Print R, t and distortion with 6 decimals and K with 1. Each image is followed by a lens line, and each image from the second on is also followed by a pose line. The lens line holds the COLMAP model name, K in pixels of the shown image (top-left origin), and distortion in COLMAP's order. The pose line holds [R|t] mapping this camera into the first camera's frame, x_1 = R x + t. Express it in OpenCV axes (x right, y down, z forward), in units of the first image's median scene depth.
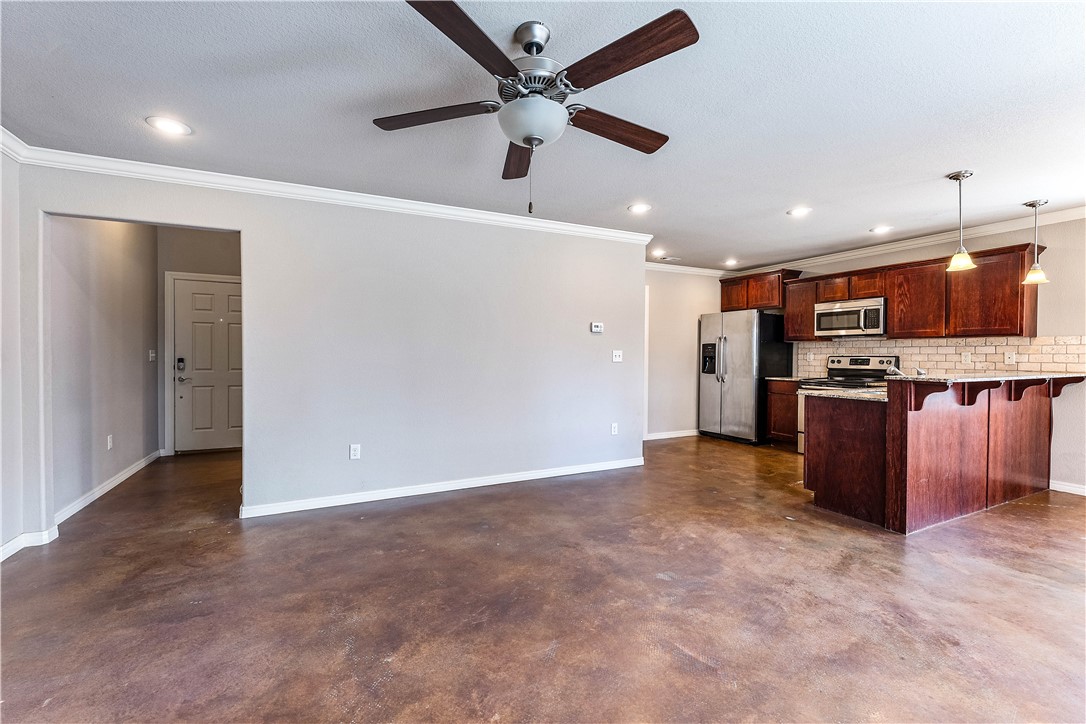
lens RADIAL K [[456.4, 0, 539.9], [0, 456.4, 362.8], [0, 0, 1]] dist [-0.001779, -0.000128]
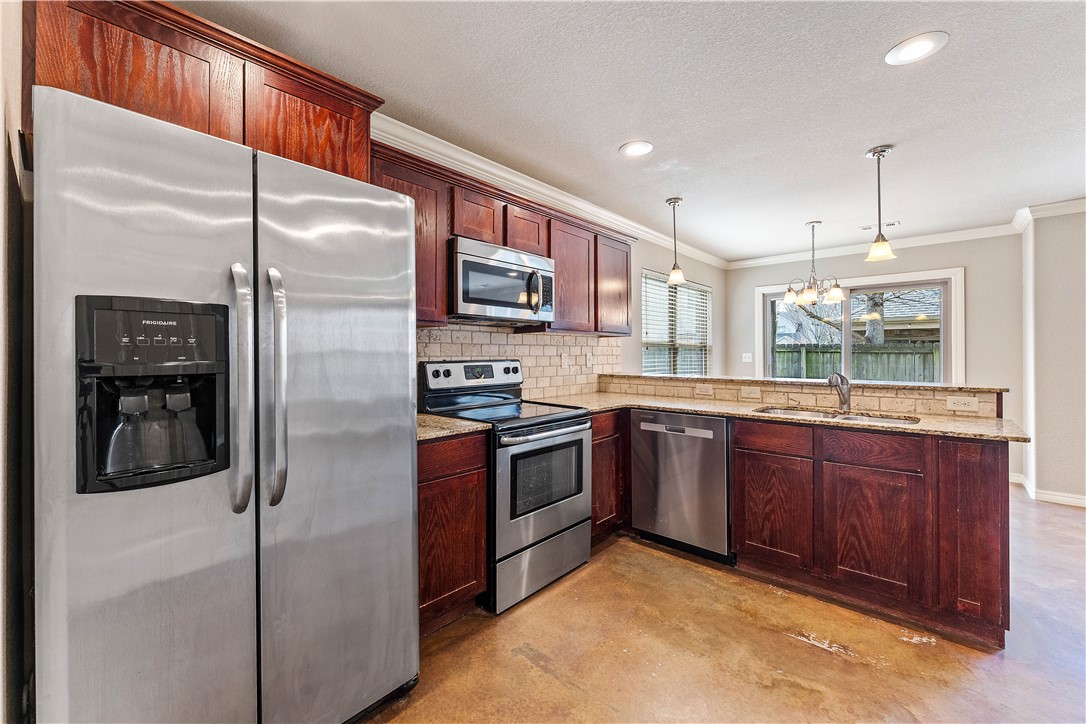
lens RADIAL K [[444.0, 0, 534.3], [0, 444.0, 349.2], [0, 0, 1]] dist [-0.000665, -0.000302]
pose [[-0.355123, 0.005981, 0.934800, 0.244166], [0.018934, 0.999820, 0.000796, -0.031246], [-0.934628, 0.017983, -0.355172, 1.300629]]
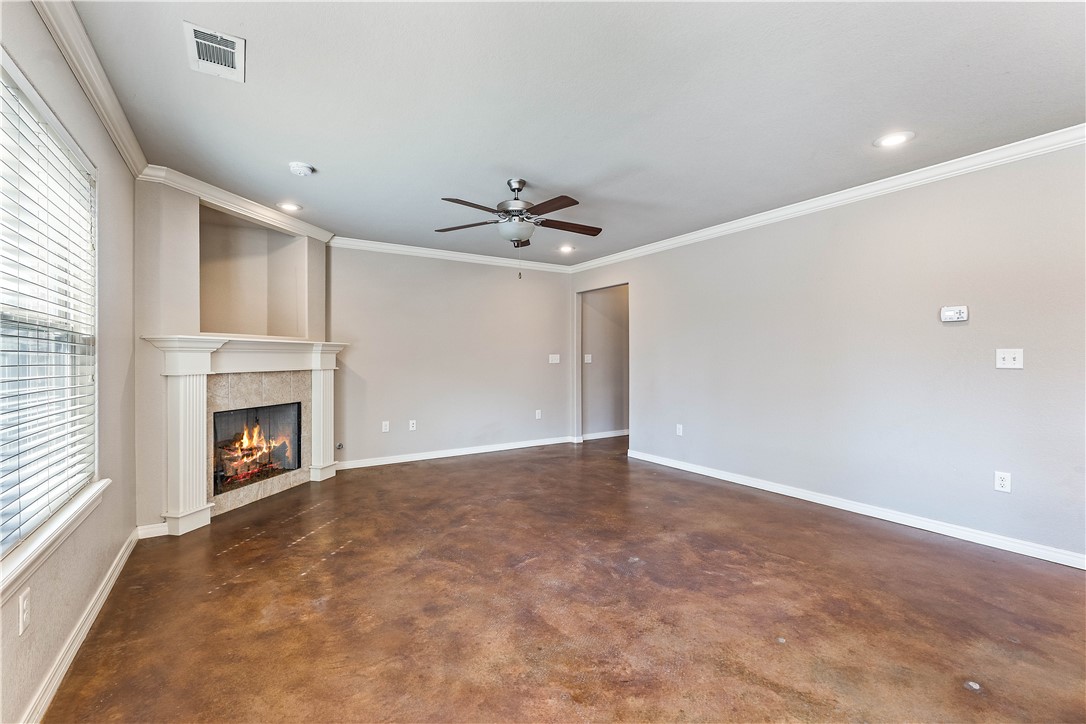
lens RADIAL K [[473.1, 0, 533.5], [0, 473.1, 357.7], [0, 0, 1]] dist [-0.001469, -0.000353]
pose [[0.106438, -0.001603, -0.994318, 0.729676], [-0.017430, 0.999842, -0.003477, -0.003133], [0.994167, 0.017701, 0.106393, 0.336886]]
